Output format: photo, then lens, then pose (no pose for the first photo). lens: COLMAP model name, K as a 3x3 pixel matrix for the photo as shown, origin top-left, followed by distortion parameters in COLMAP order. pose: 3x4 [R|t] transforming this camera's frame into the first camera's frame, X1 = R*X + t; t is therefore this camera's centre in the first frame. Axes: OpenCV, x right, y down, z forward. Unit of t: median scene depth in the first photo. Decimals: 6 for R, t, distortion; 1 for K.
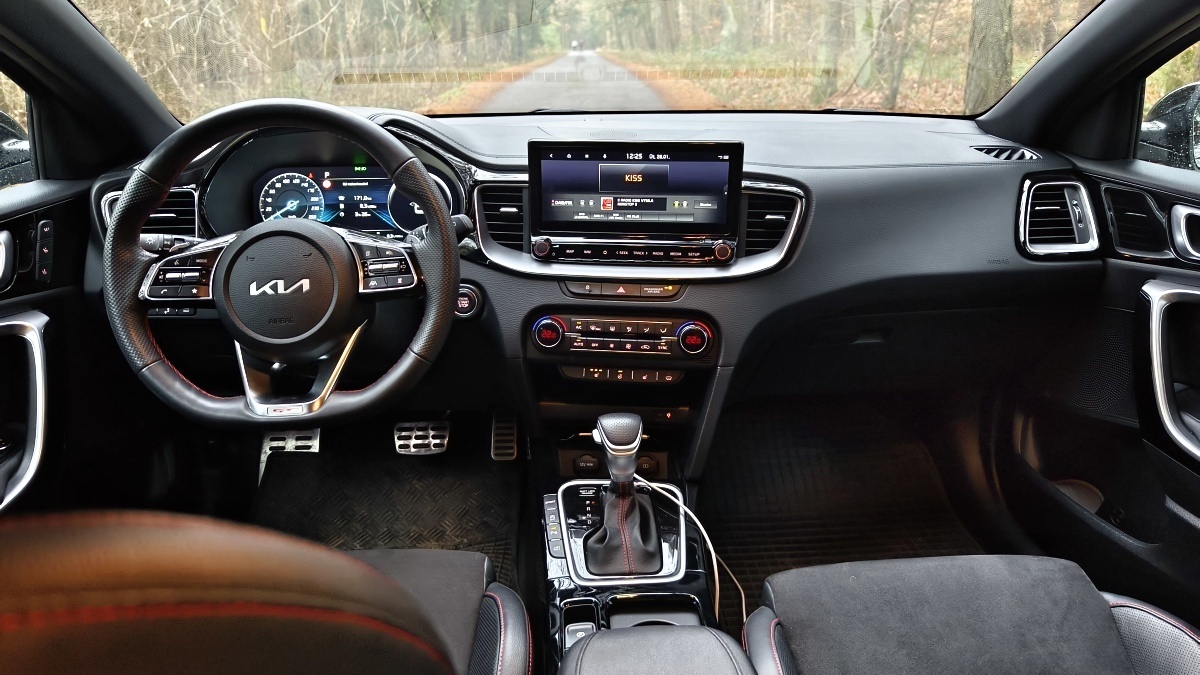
lens RADIAL K [[810.1, 0, 626.4], [0, 810.1, 344.2], [0, 0, 1]] dist [0.007505, -0.015402]
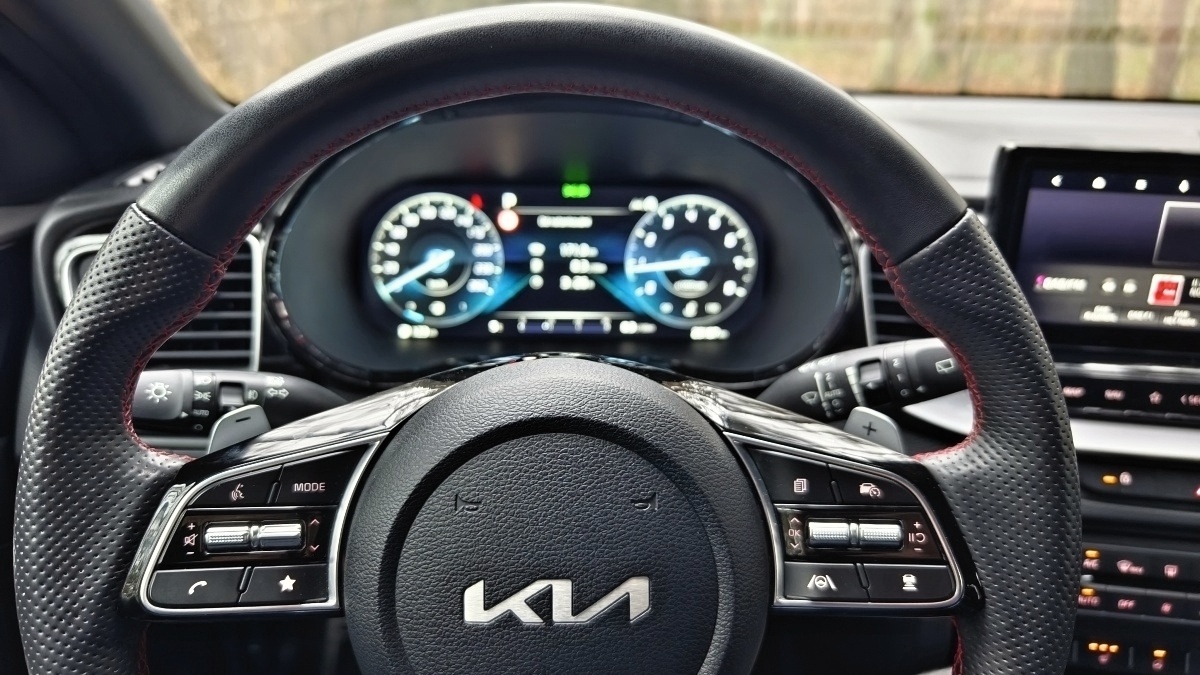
lens RADIAL K [[810.1, 0, 596.3], [0, 810.1, 334.0], [0, 0, 1]] dist [0.007505, -0.015402]
pose [[0.998899, 0.029604, -0.036400, -0.320419], [-0.029773, 0.999548, -0.004133, -0.137898], [0.036261, 0.005212, 0.999329, 0.542220]]
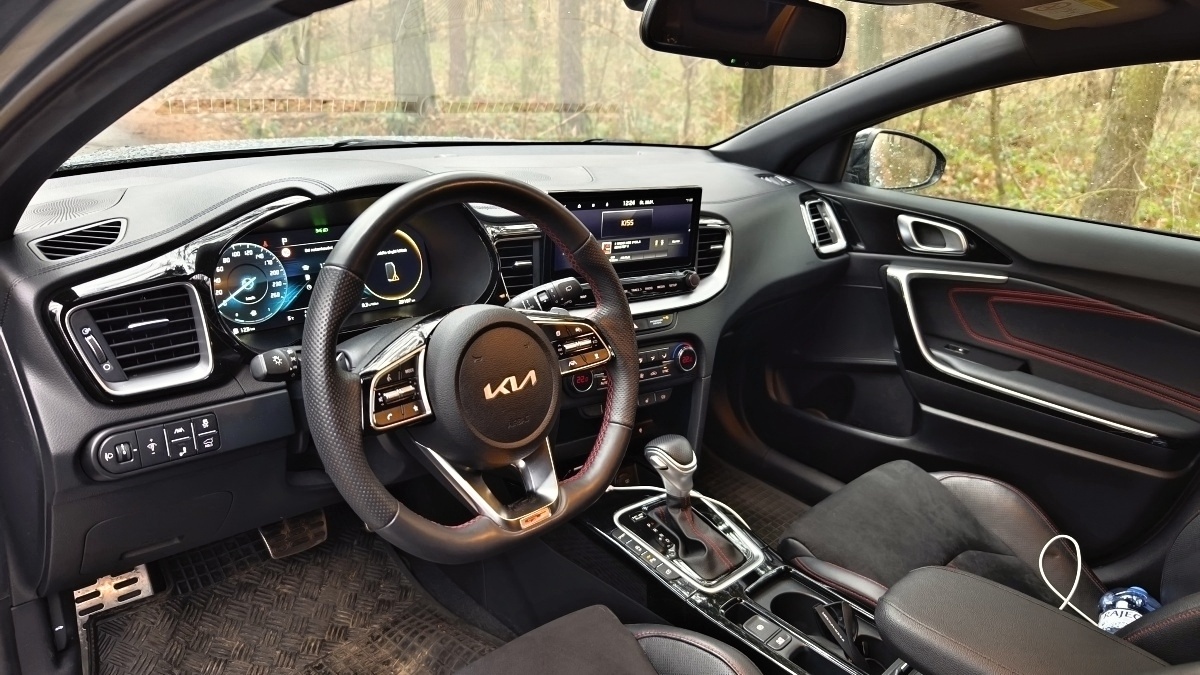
lens RADIAL K [[810.1, 0, 595.0], [0, 810.1, 334.9], [0, 0, 1]] dist [0.007505, -0.015402]
pose [[0.754028, -0.161476, 0.636685, -0.730709], [0.153127, 0.985817, 0.068675, -0.136332], [-0.638744, 0.045711, 0.768060, 0.197554]]
